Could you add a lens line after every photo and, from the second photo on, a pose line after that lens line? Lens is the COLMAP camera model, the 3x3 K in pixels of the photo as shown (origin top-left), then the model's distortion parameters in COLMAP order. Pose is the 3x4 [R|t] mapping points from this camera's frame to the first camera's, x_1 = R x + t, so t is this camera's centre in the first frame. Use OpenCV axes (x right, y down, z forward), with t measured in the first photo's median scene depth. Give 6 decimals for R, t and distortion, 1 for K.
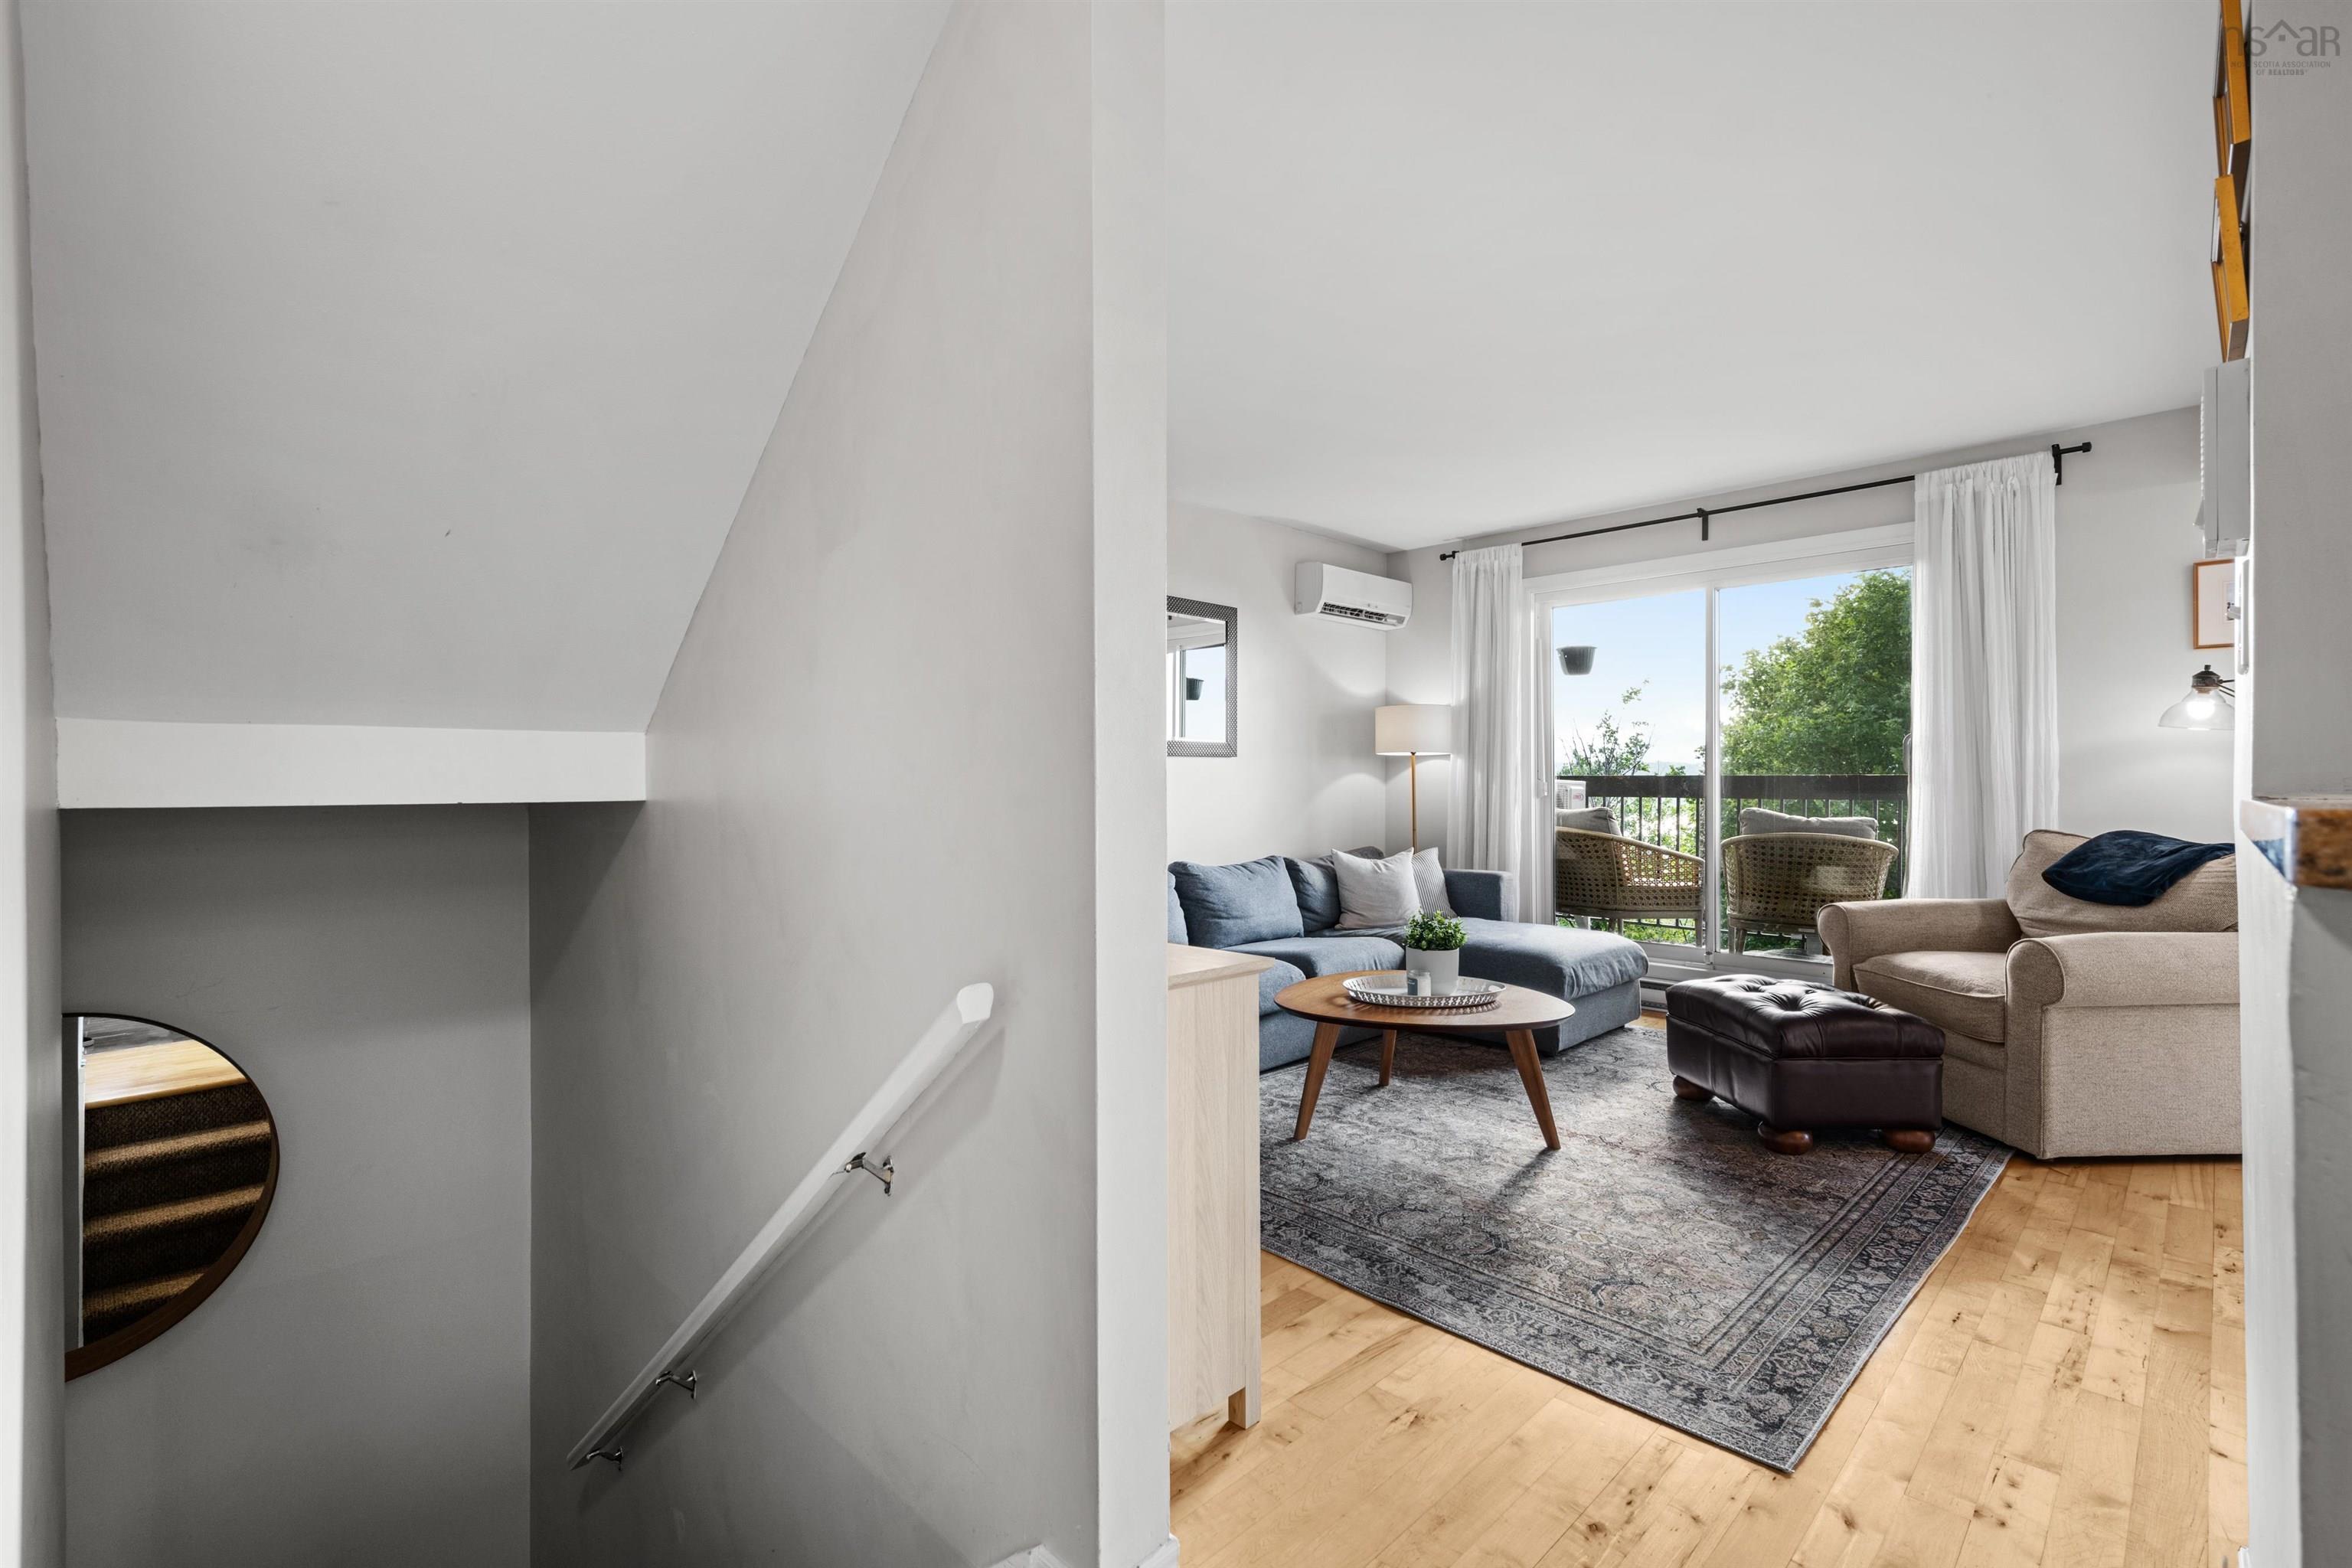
lens RADIAL K [[1055.7, 0, 1177.0], [0, 1055.7, 778.9], [0, 0, 1]] dist [-0.000155, -0.000132]
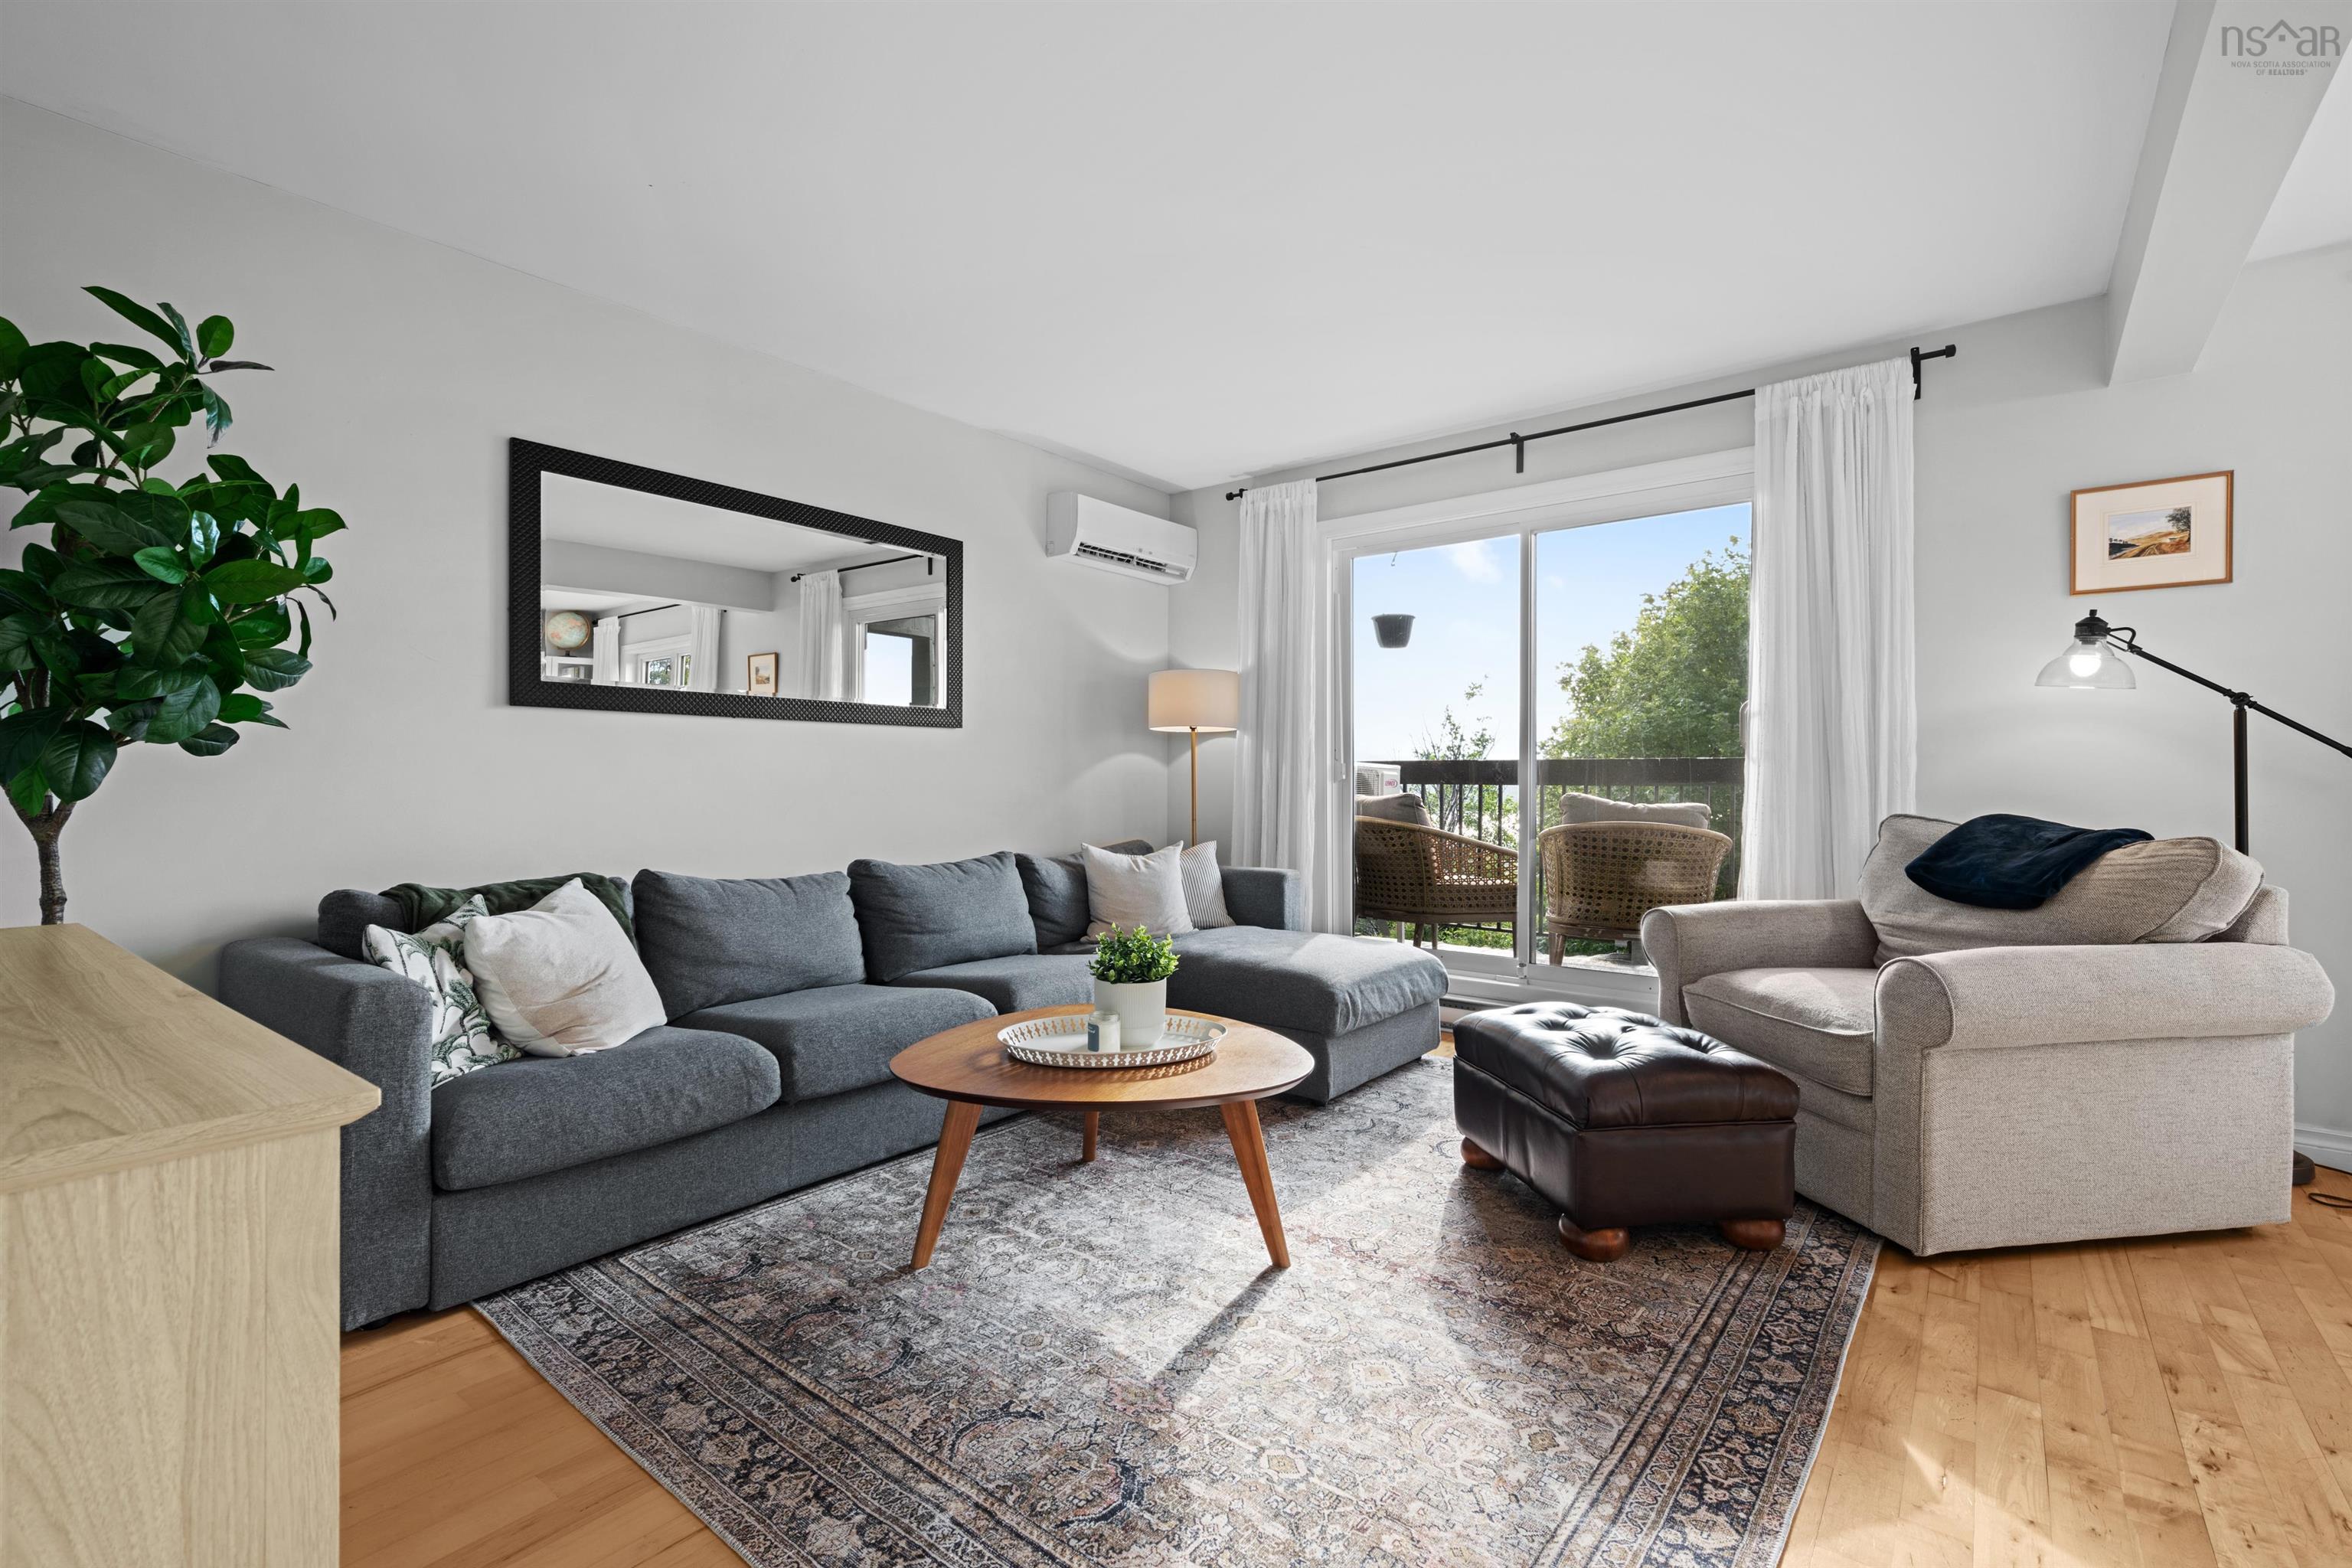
lens RADIAL K [[1055.7, 0, 1175.4], [0, 1055.7, 778.5], [0, 0, 1]] dist [-0.000155, -0.000132]
pose [[0.992693, 0.003858, 0.120603, 0.198851], [-0.004013, 0.999991, 0.001045, 0.026113], [-0.120598, -0.001522, 0.992700, 0.309867]]
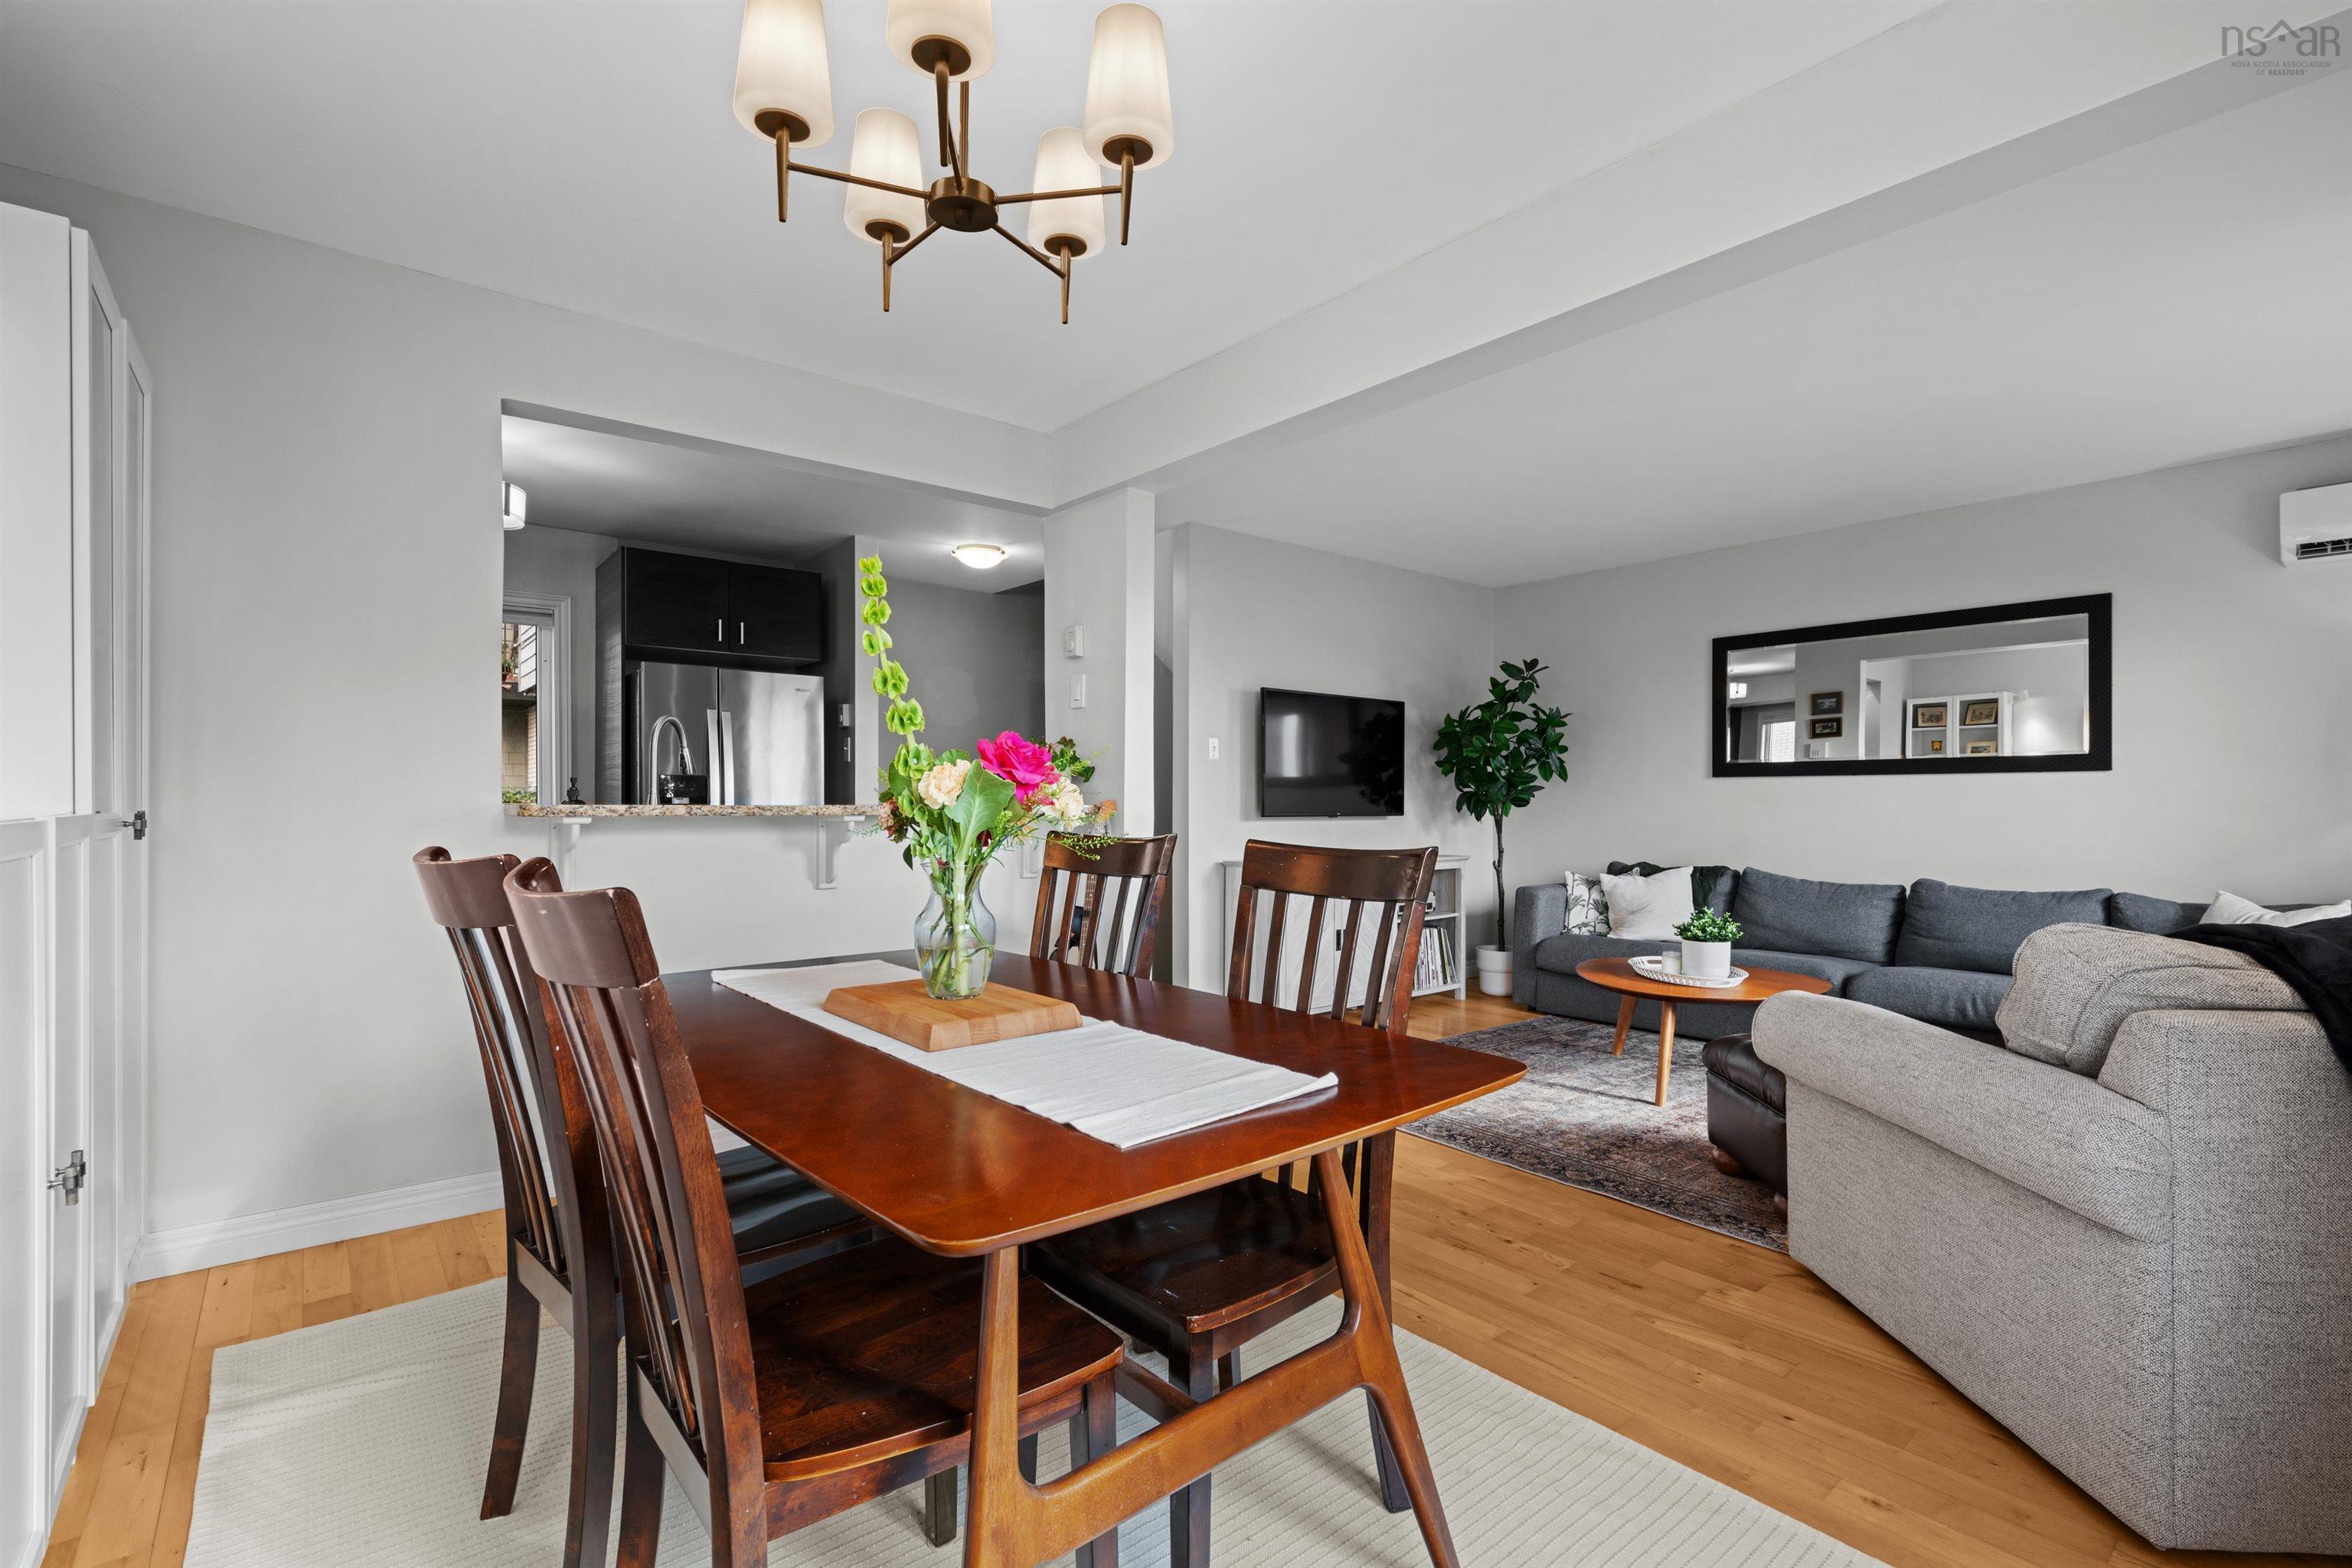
lens RADIAL K [[1055.7, 0, 1166.8], [0, 1055.7, 799.1], [0, 0, 1]] dist [-0.000155, -0.000132]
pose [[-0.099503, 0.003423, -0.995031, 1.588363], [0.006481, 0.999975, 0.002792, -0.007875], [0.995016, -0.006171, -0.099523, 0.553286]]
